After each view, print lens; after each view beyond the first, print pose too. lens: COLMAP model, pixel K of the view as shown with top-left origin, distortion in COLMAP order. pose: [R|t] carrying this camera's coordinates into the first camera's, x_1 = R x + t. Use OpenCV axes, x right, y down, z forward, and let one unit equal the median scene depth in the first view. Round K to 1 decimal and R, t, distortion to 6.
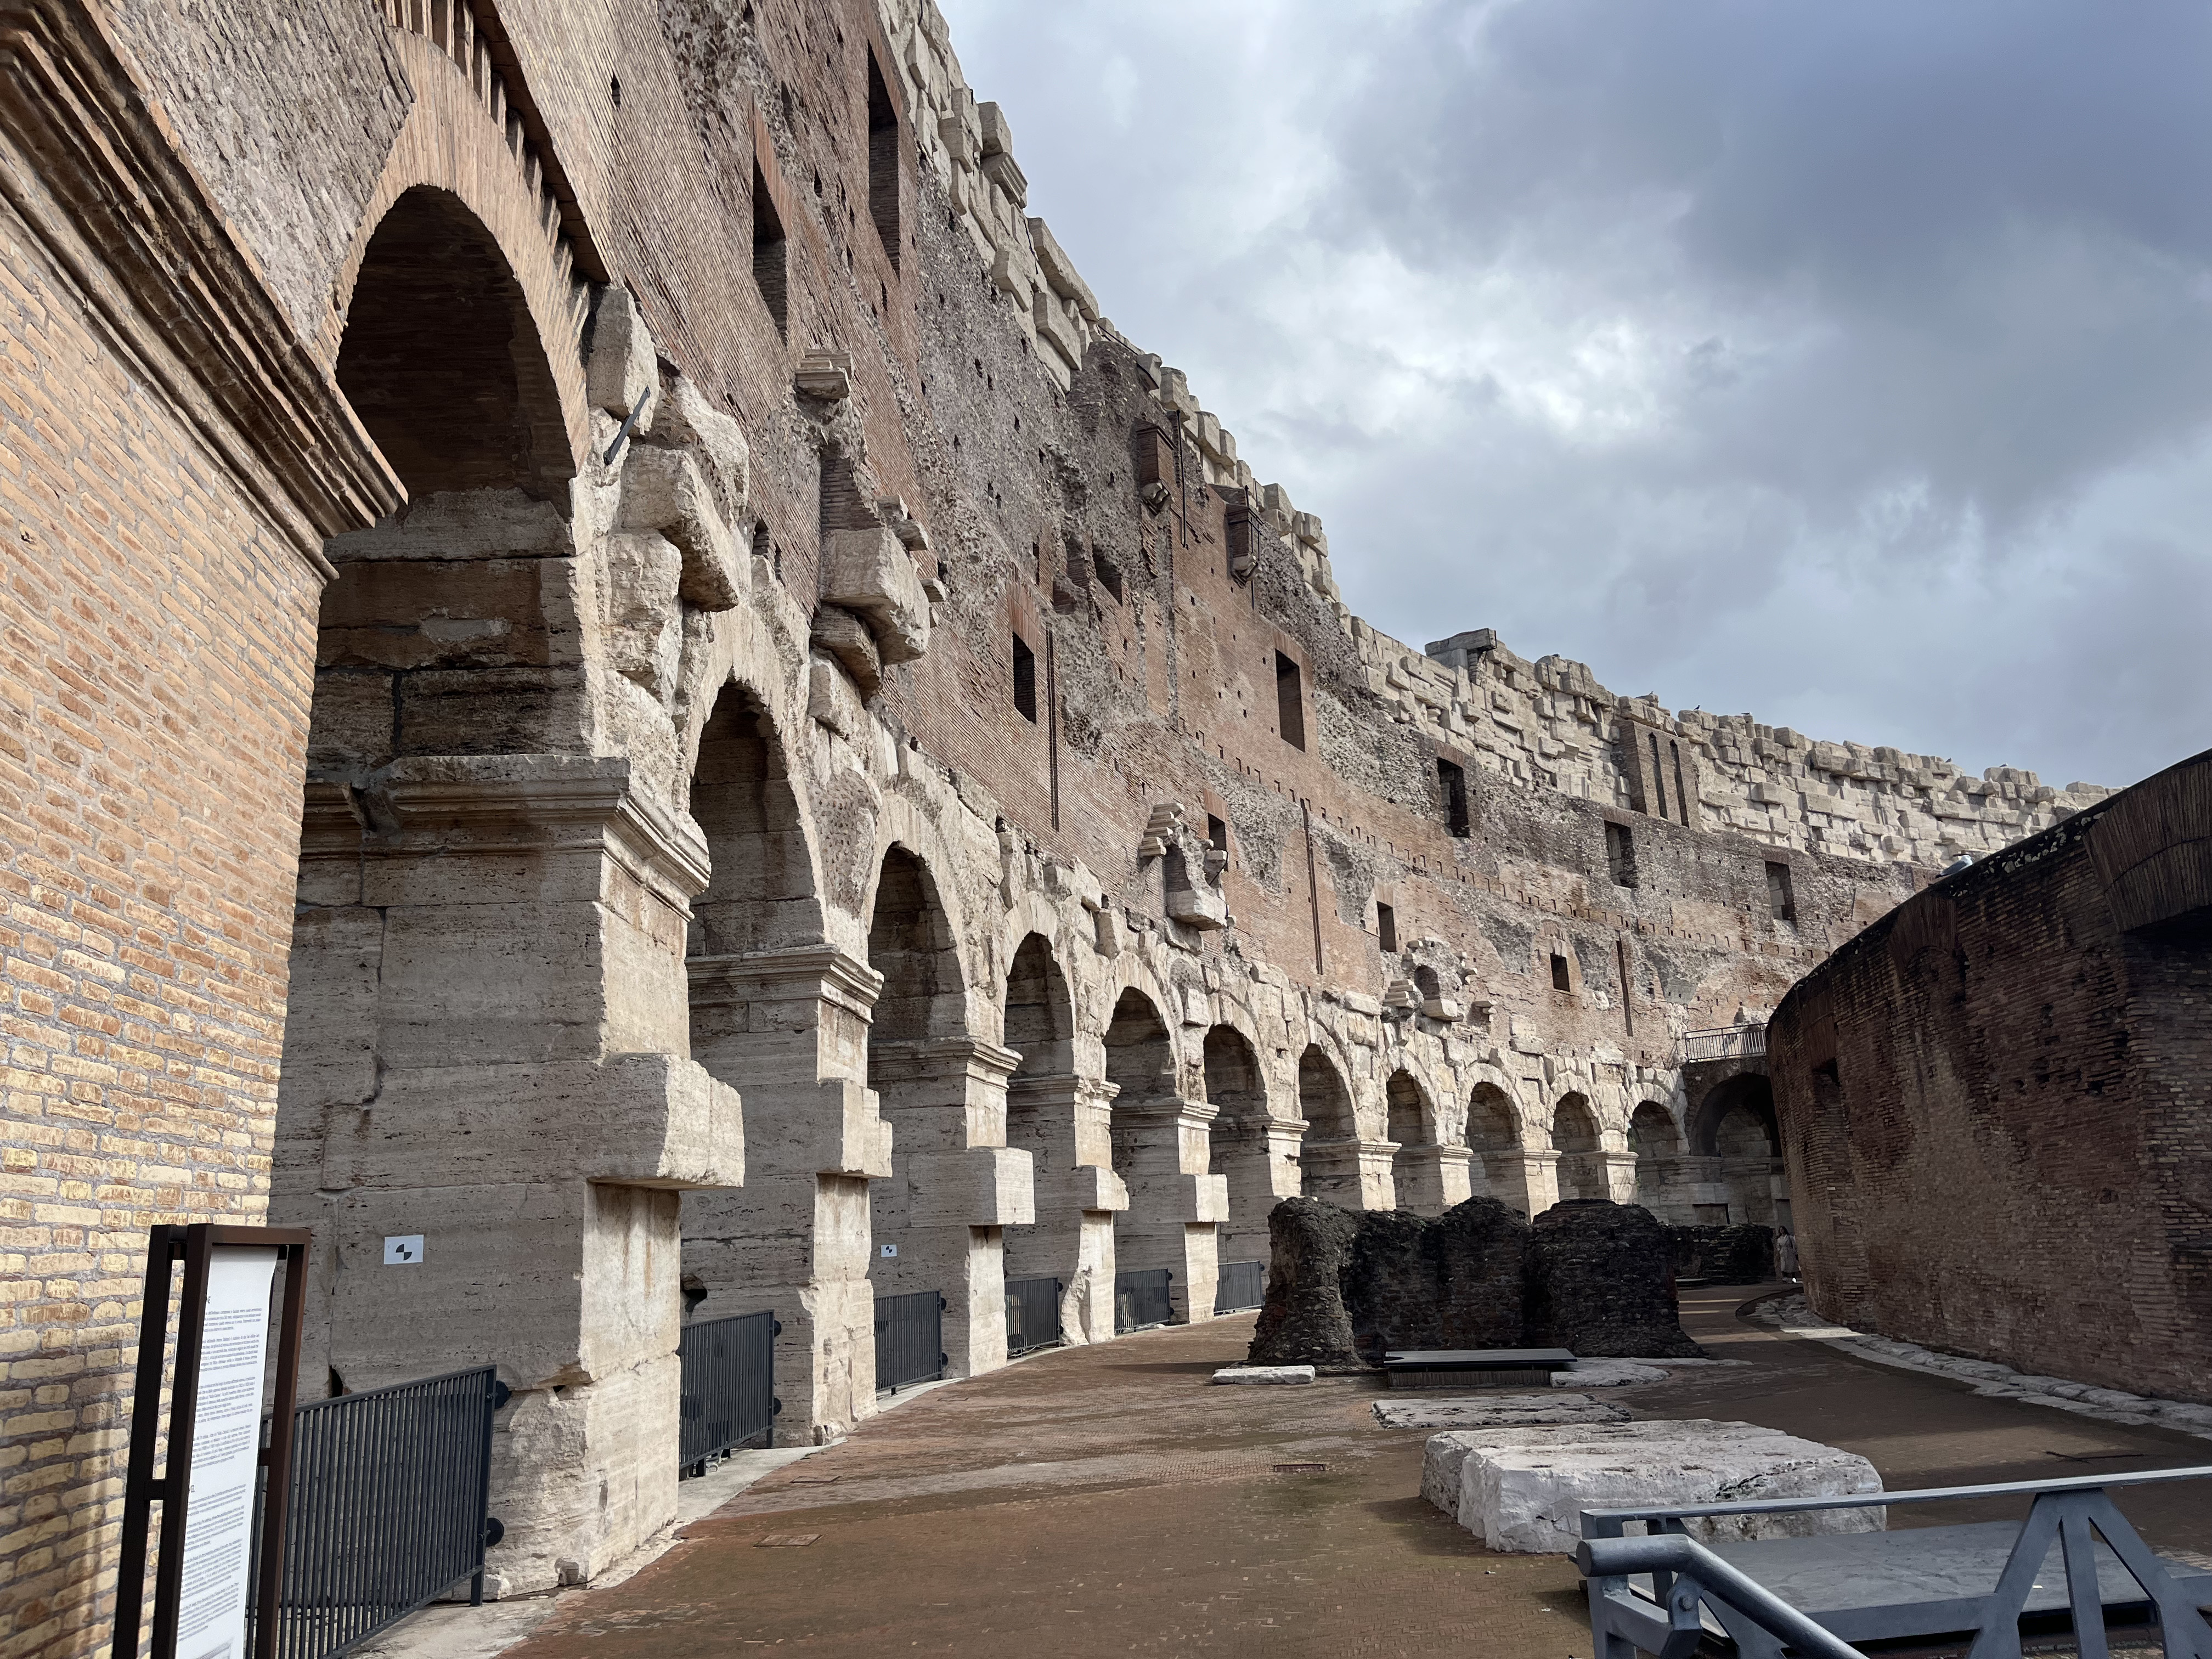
lens RADIAL K [[1671.0, 0, 1107.6], [0, 1671.0, 830.2], [0, 0, 1]] dist [0.070102, -0.085886]
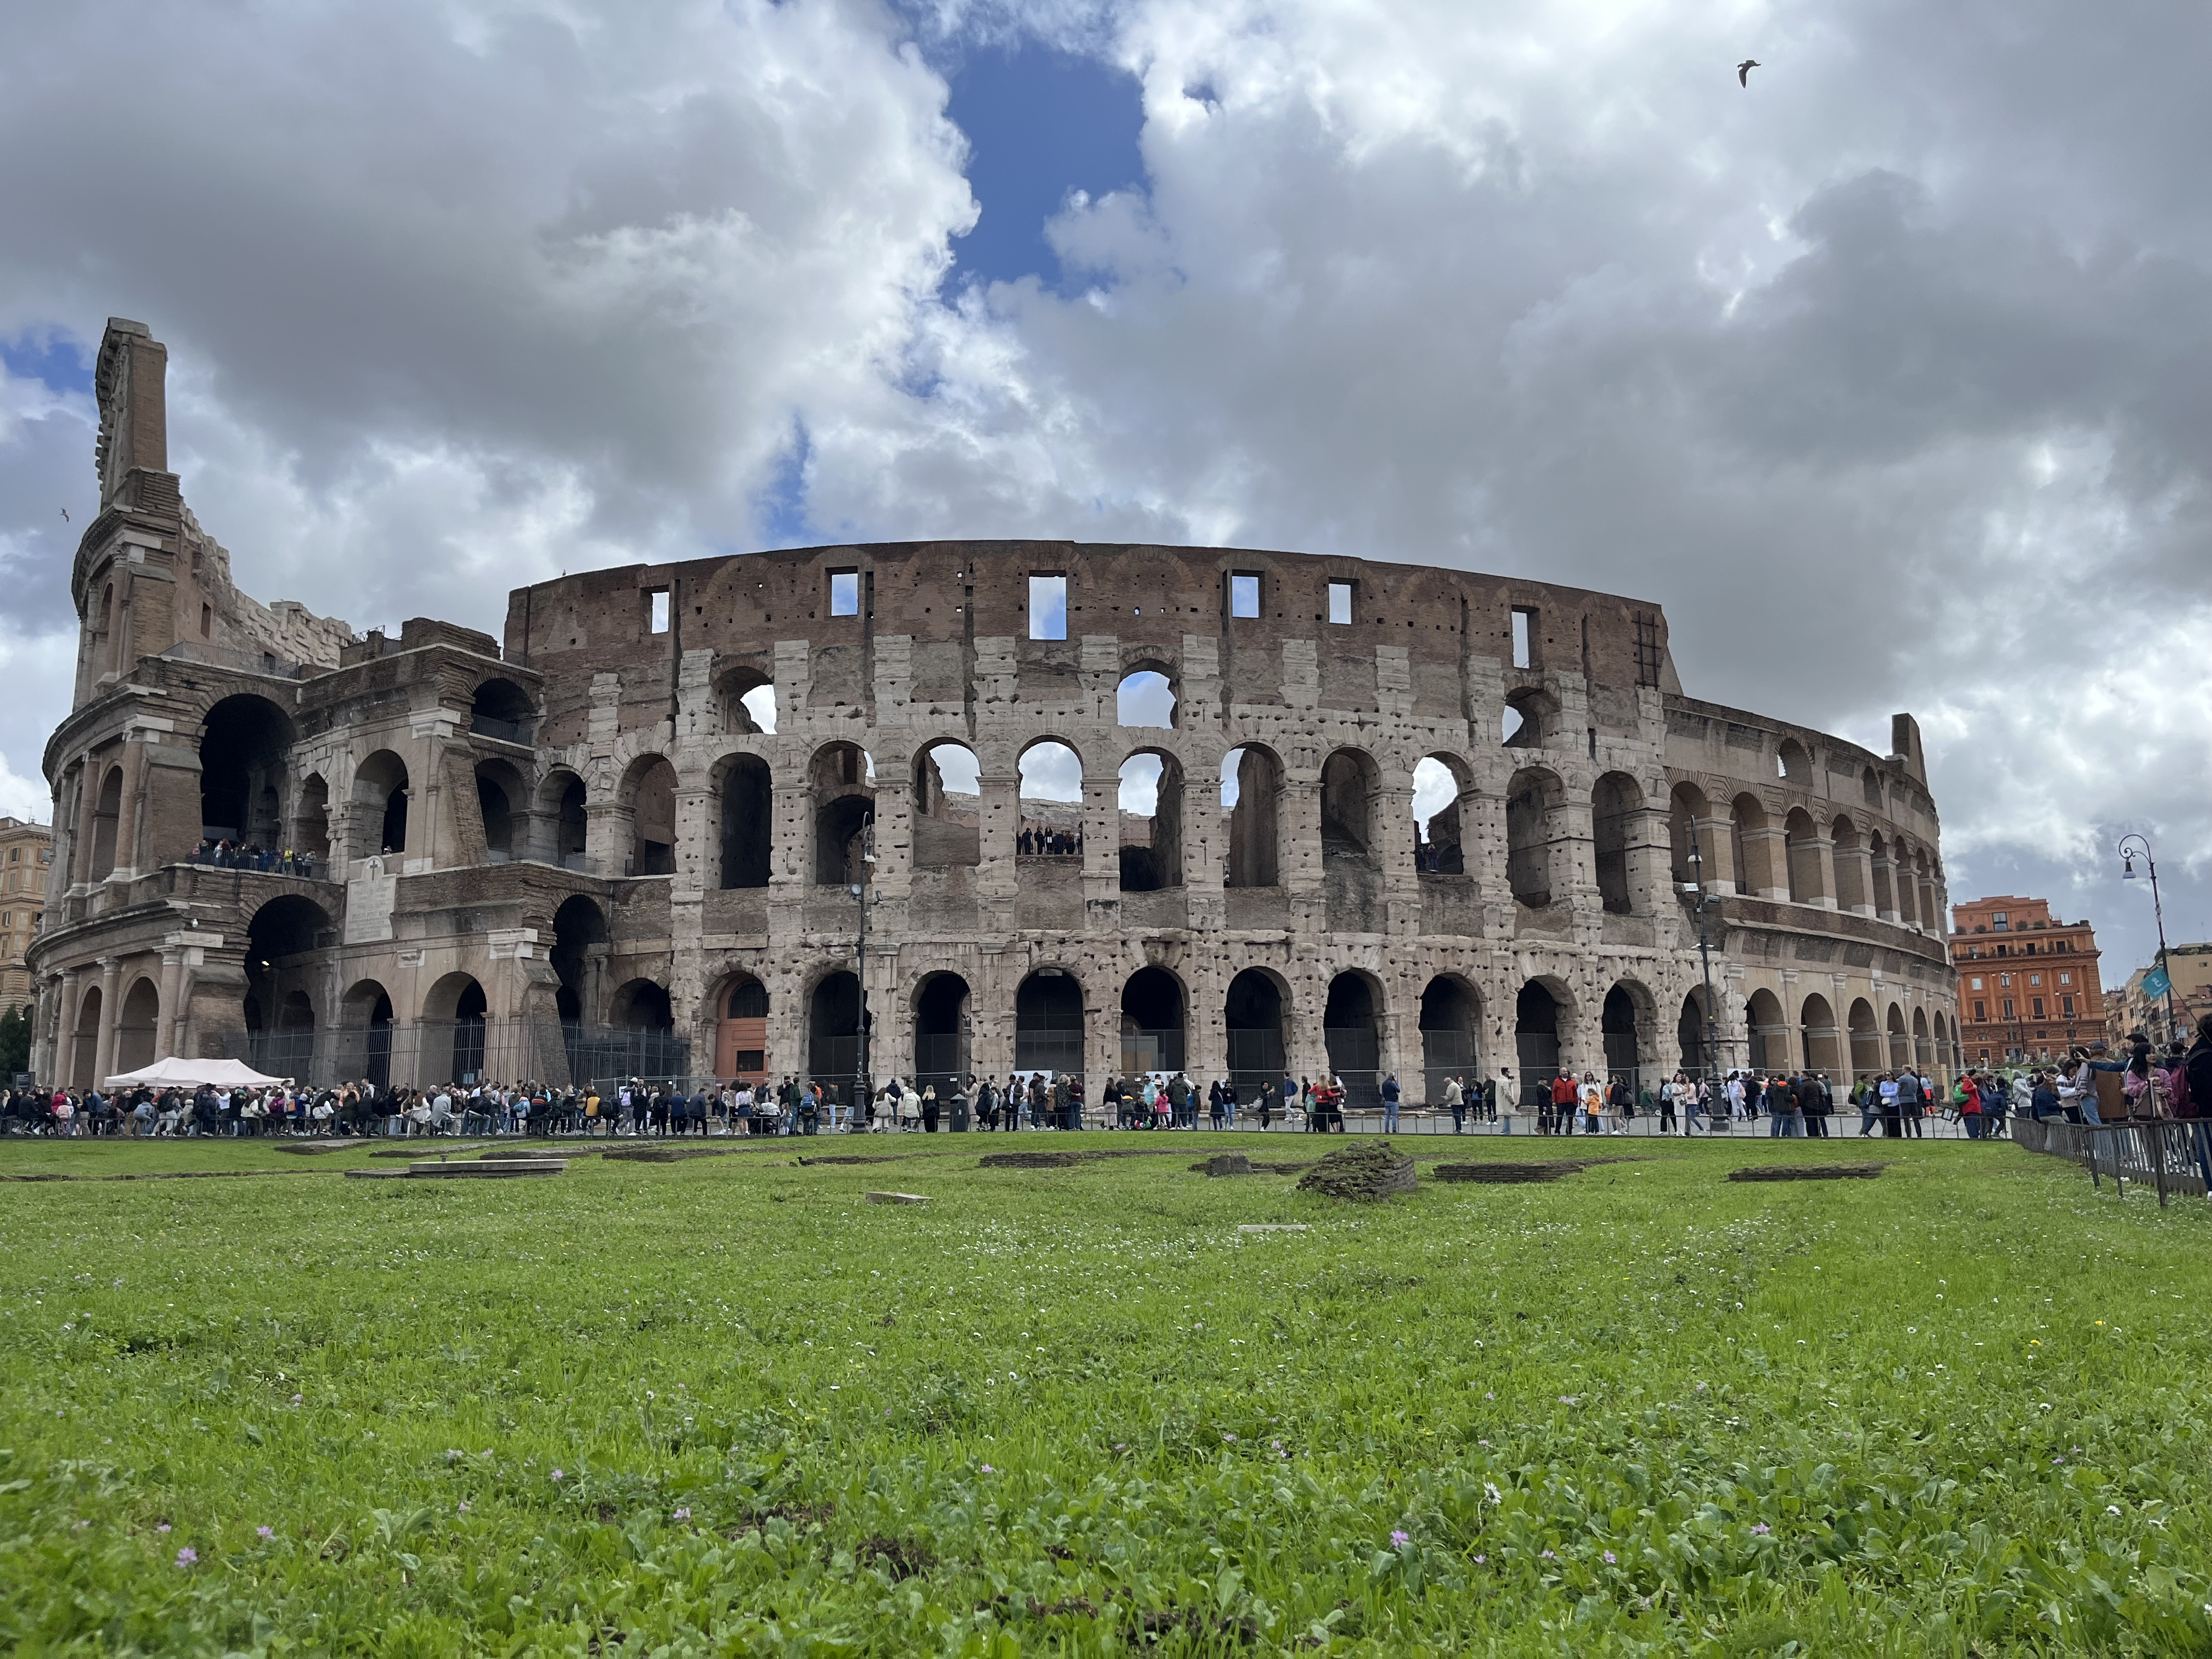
lens RADIAL K [[1671.0, 0, 1112.6], [0, 1671.0, 808.9], [0, 0, 1]] dist [0.070102, -0.085886]
pose [[0.793123, 0.142284, 0.592209, -0.267520], [-0.155374, 0.987426, -0.029152, 0.068296], [-0.588910, -0.068893, 0.805257, -1.835415]]
